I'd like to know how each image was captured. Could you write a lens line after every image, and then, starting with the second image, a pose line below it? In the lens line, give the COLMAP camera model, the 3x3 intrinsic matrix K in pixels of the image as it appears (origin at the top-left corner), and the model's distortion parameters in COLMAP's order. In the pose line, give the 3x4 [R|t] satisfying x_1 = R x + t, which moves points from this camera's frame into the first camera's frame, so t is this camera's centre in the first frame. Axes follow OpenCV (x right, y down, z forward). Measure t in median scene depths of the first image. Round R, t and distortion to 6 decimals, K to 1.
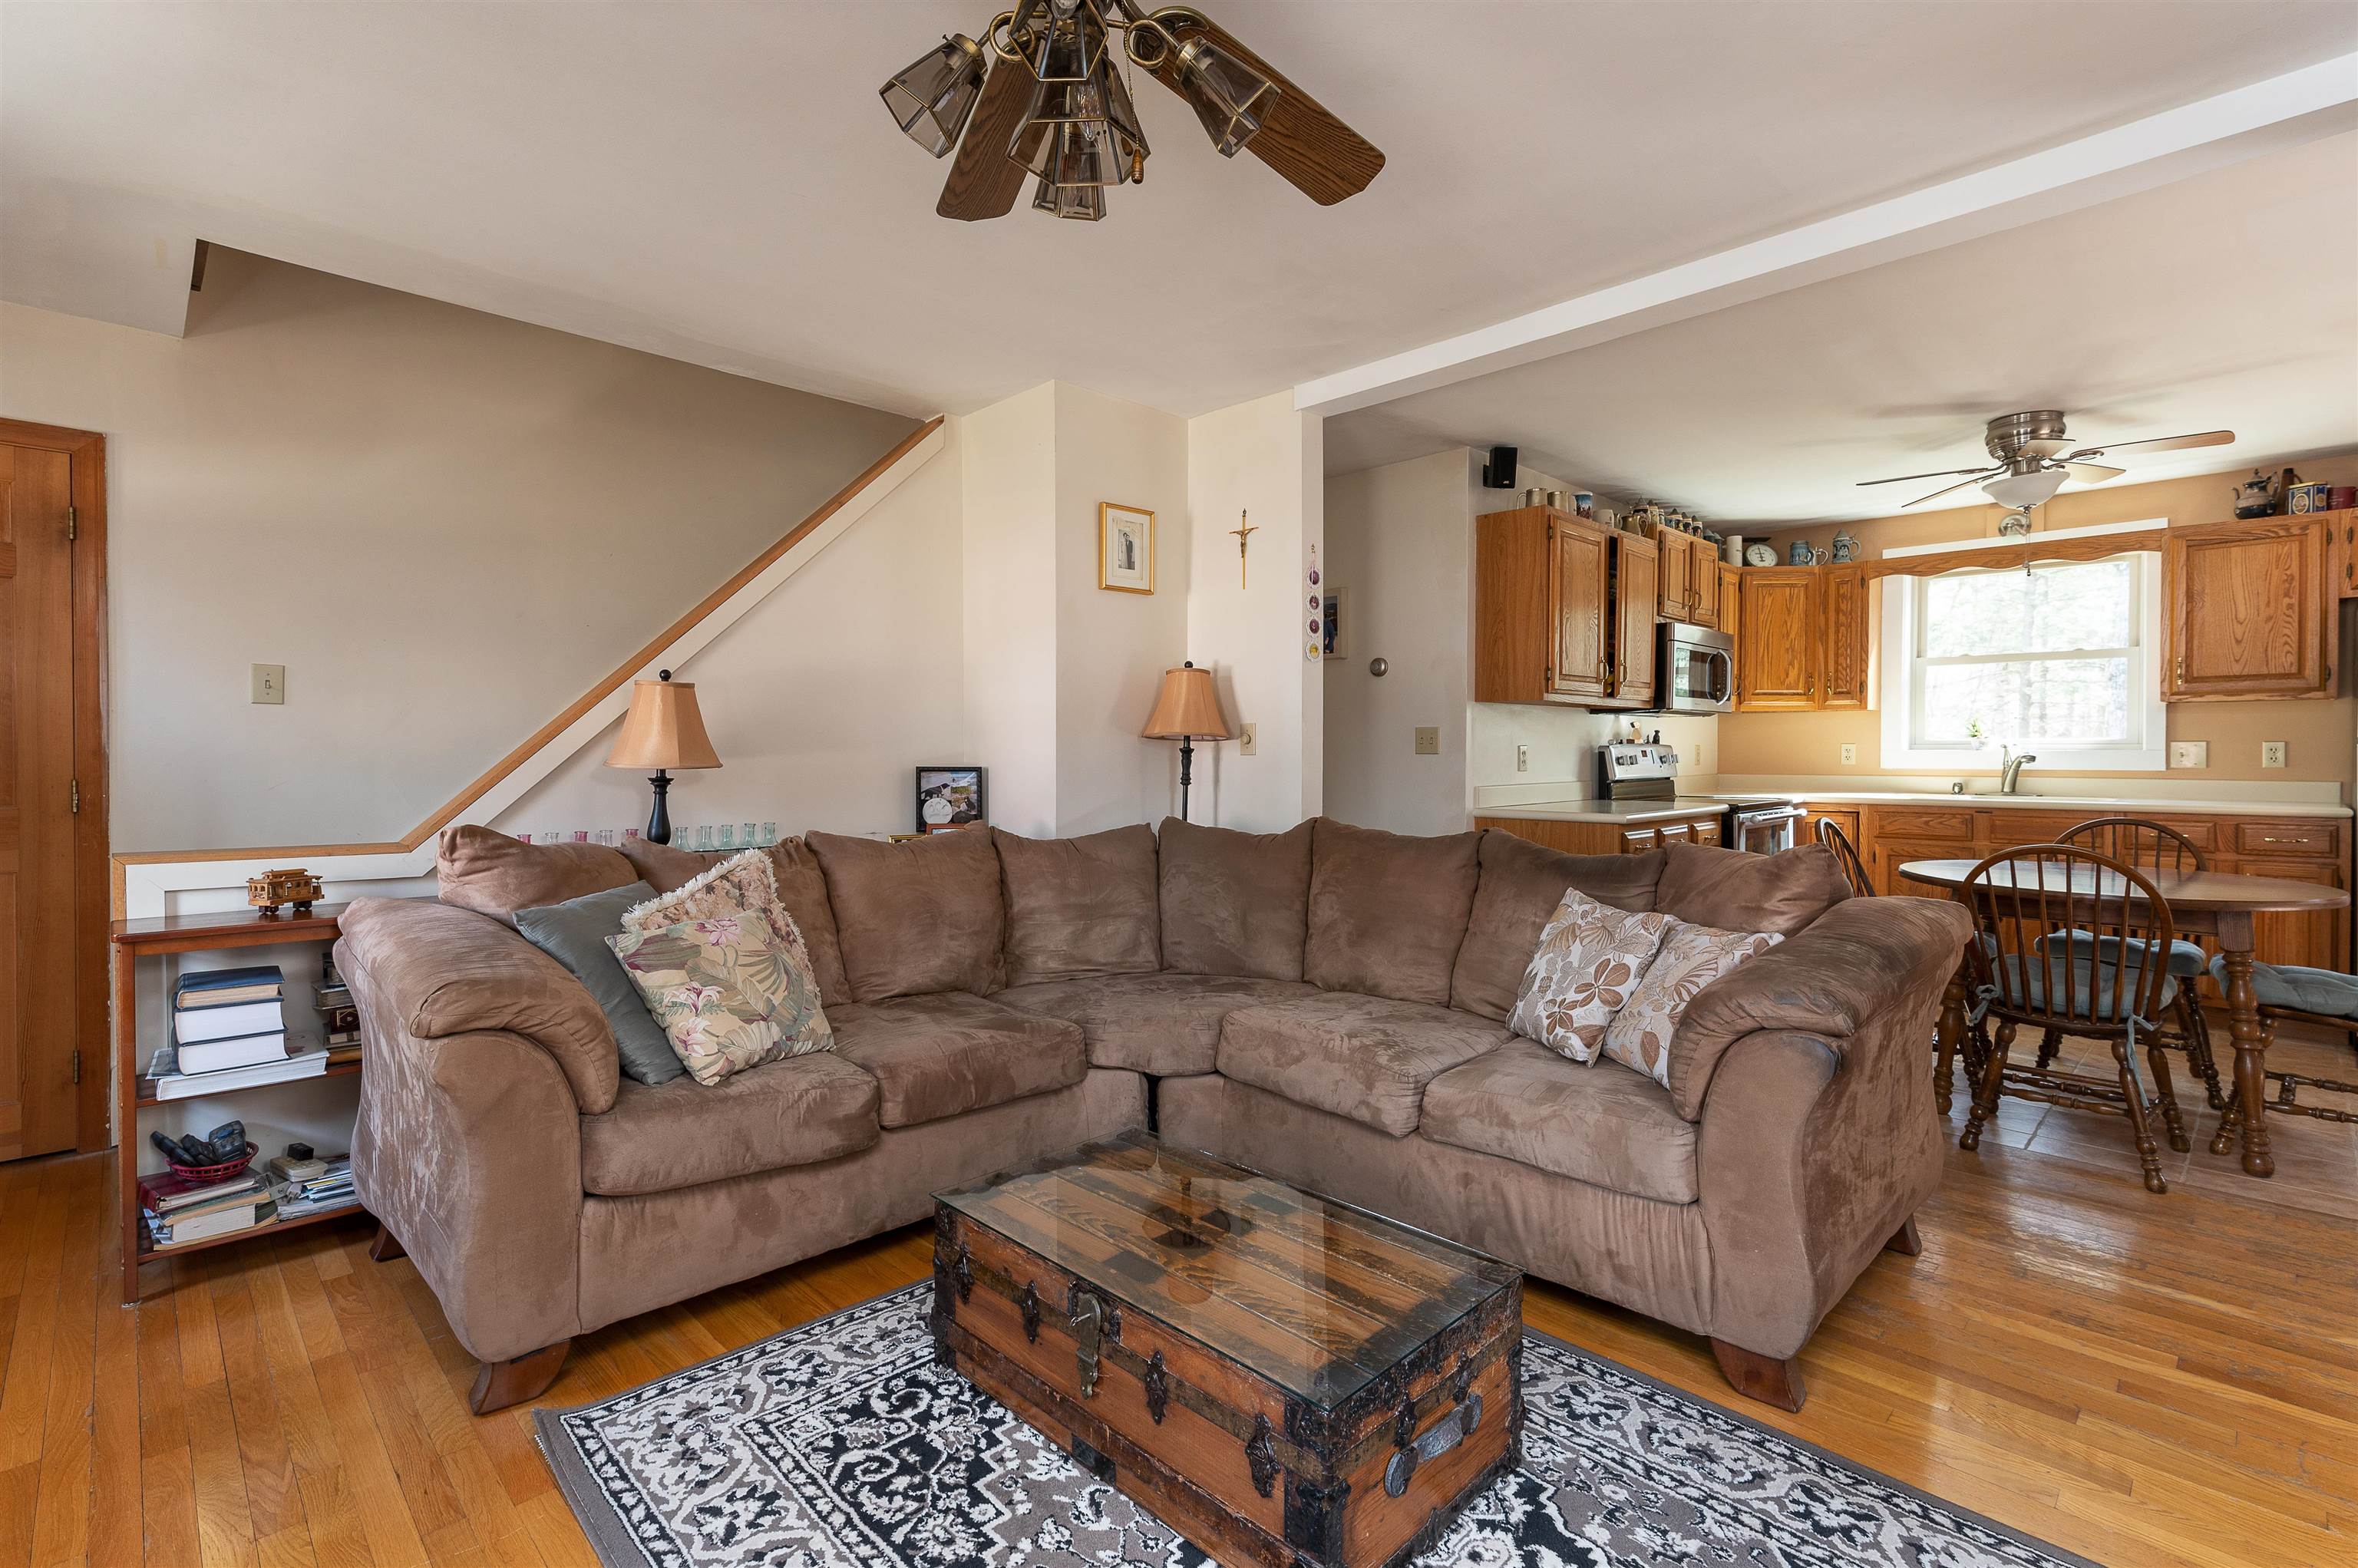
lens RADIAL K [[1053.6, 0, 1186.7], [0, 1053.6, 766.2], [0, 0, 1]] dist [-0.000734, 0.000860]
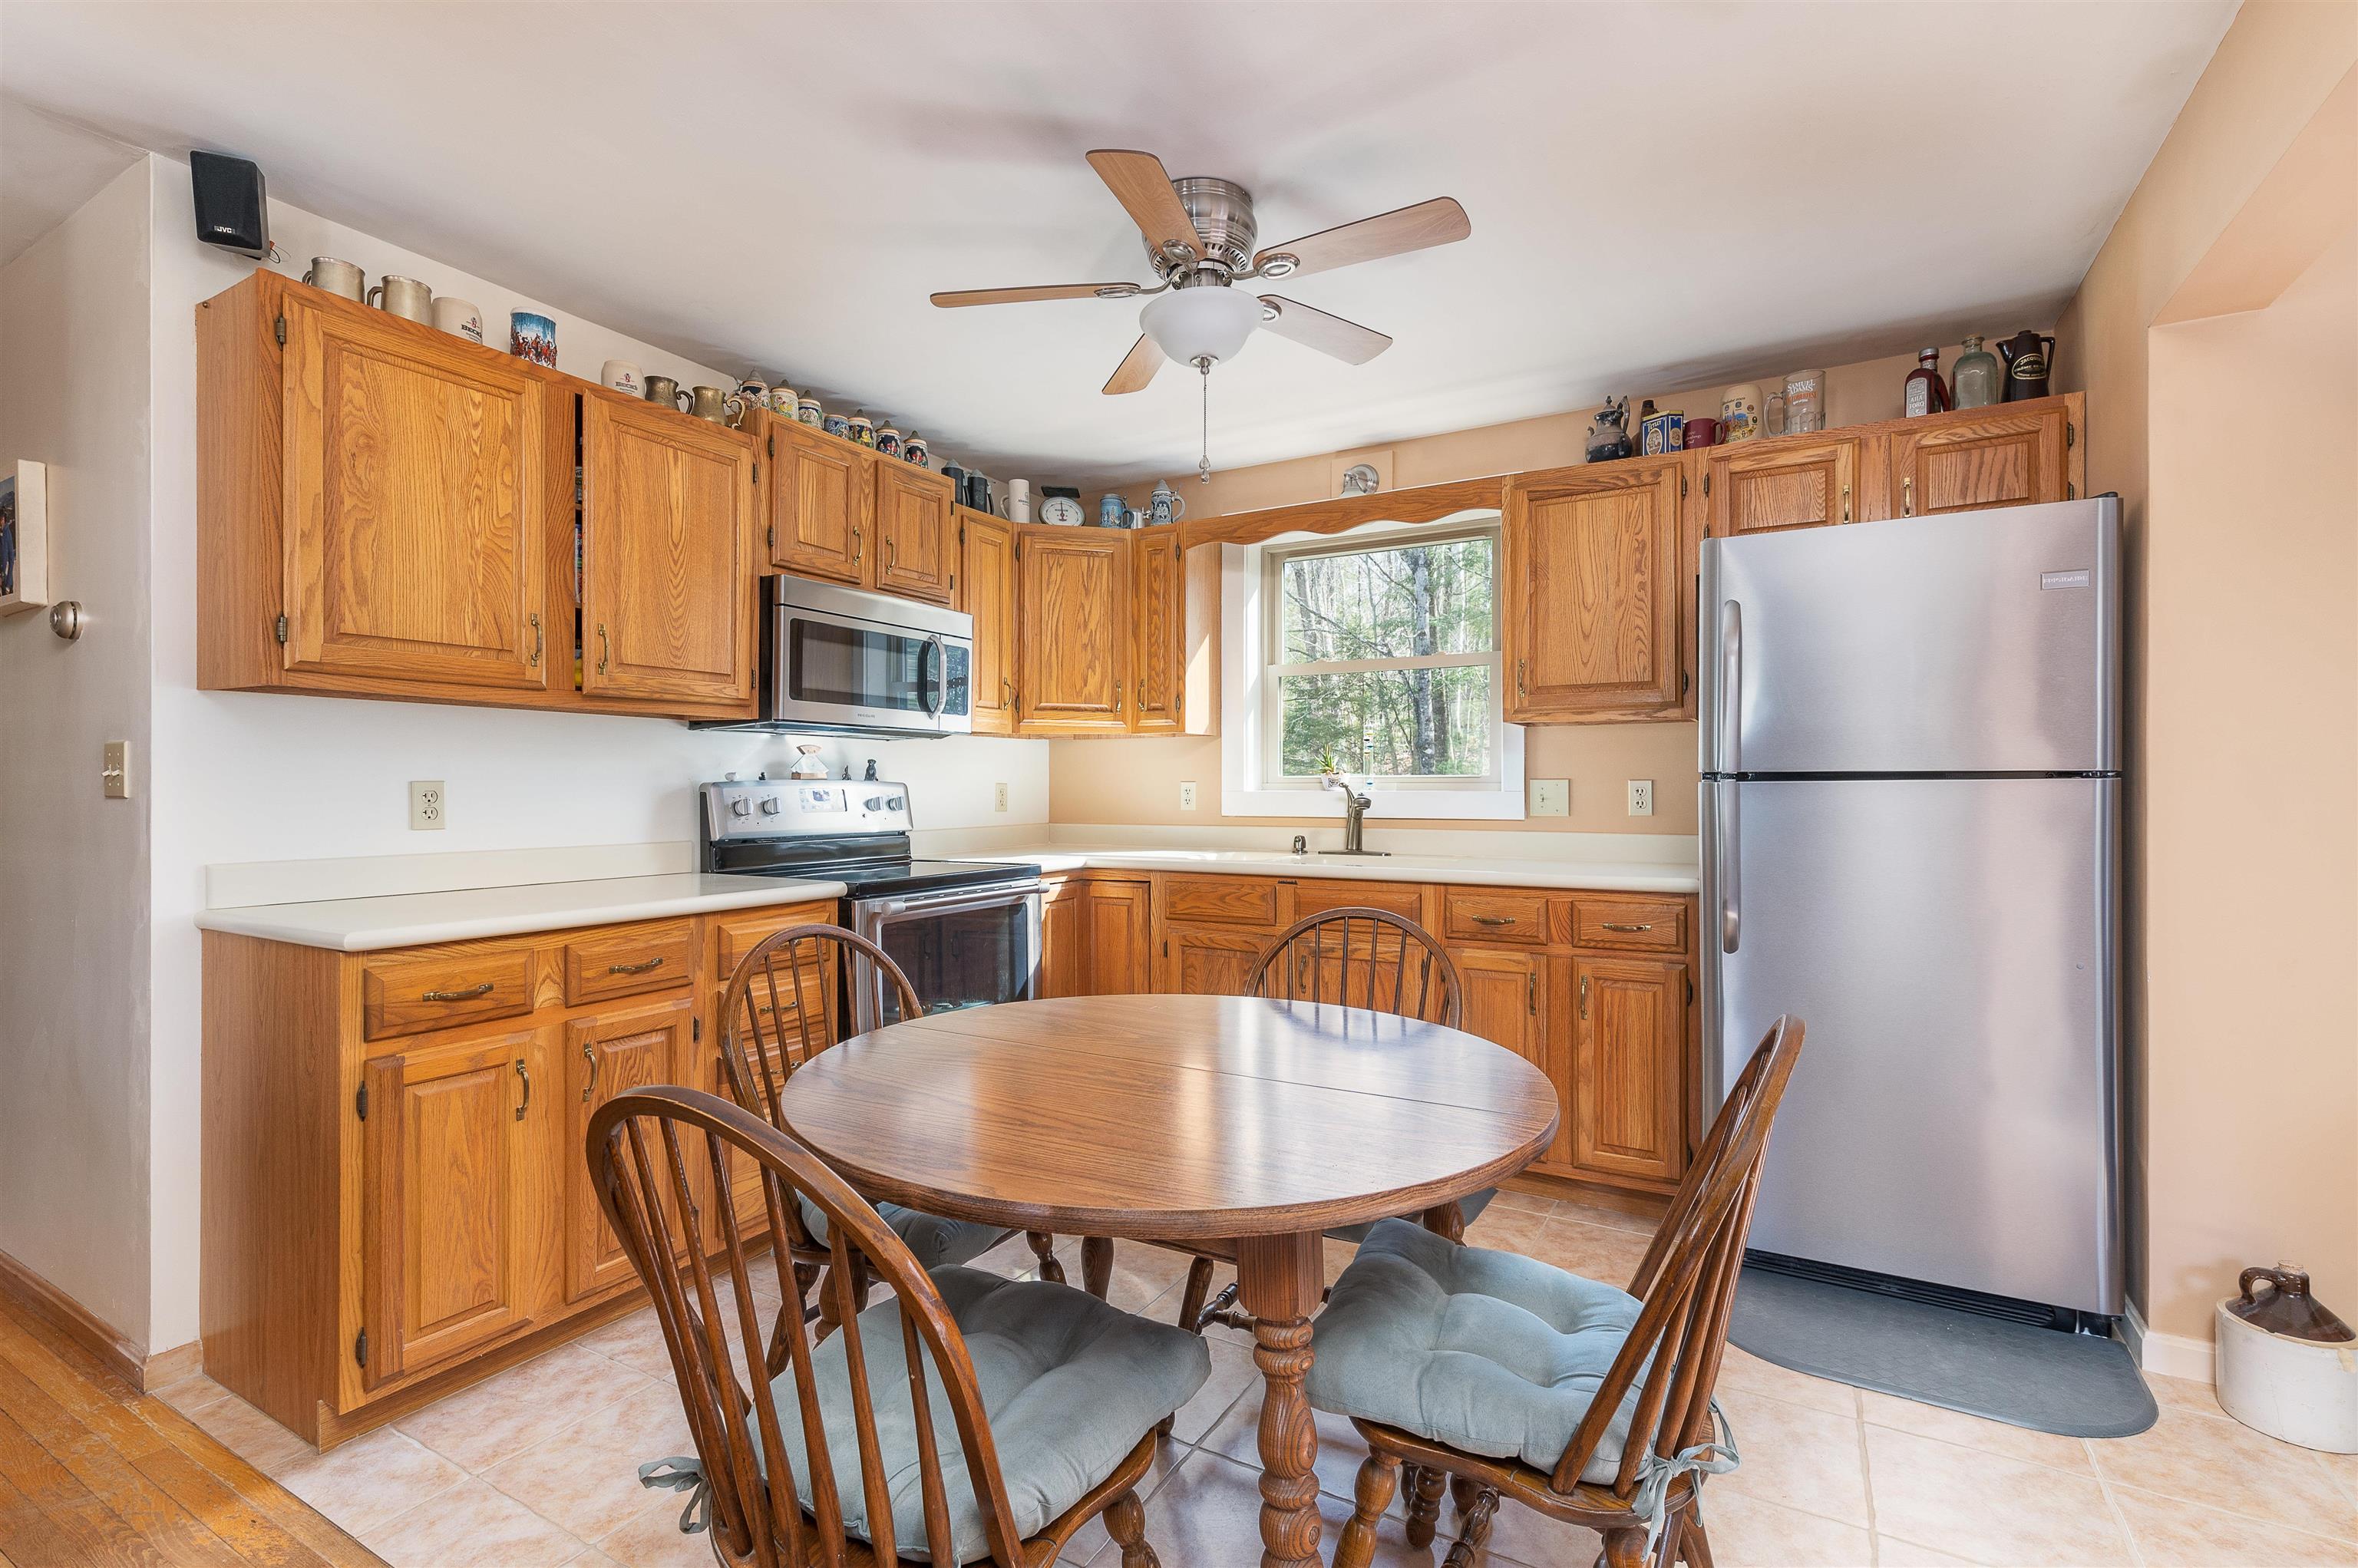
lens RADIAL K [[1003.3, 0, 1172.0], [0, 1003.3, 792.6], [0, 0, 1]] dist [-0.000982, -0.000235]
pose [[0.969329, 0.002761, 0.245751, 0.559795], [0.000481, 0.999914, -0.013132, -0.006007], [-0.245766, 0.012847, 0.969244, 0.417681]]
